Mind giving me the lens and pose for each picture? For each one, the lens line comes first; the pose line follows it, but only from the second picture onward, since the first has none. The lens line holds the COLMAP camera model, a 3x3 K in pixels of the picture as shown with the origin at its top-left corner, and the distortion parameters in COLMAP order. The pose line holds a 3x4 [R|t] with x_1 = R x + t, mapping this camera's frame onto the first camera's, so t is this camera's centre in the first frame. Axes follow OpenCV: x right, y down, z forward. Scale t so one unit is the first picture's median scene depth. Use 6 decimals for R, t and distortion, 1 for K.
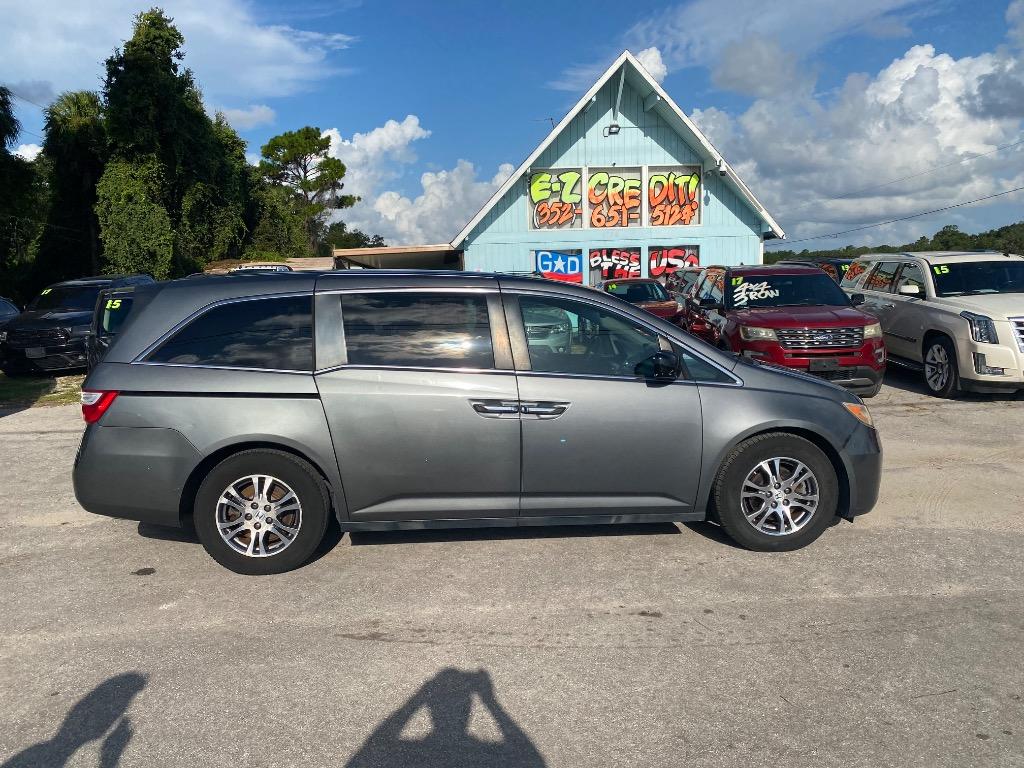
lens RADIAL K [[805.7, 0, 496.3], [0, 805.7, 361.1], [0, 0, 1]] dist [0.002283, -0.001906]
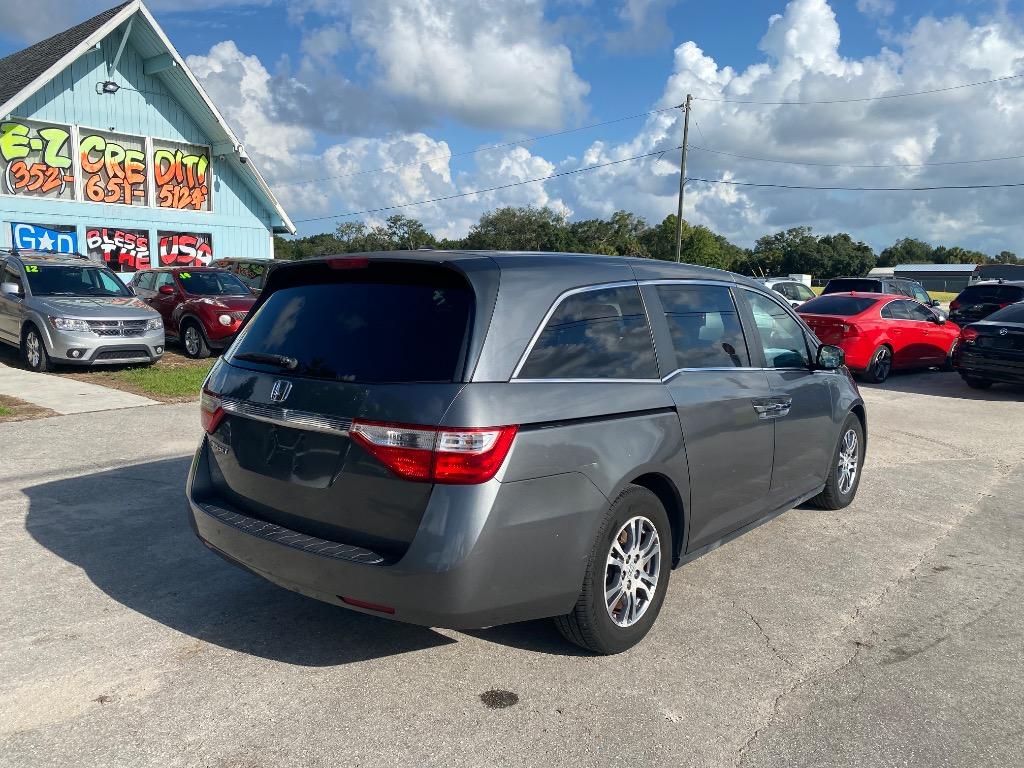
lens RADIAL K [[805.7, 0, 496.3], [0, 805.7, 361.1], [0, 0, 1]] dist [0.002283, -0.001906]
pose [[0.668782, -0.029979, 0.742854, -0.220862], [0.025065, 0.999528, 0.017771, -0.005653], [-0.743036, 0.006735, 0.669217, 0.136413]]
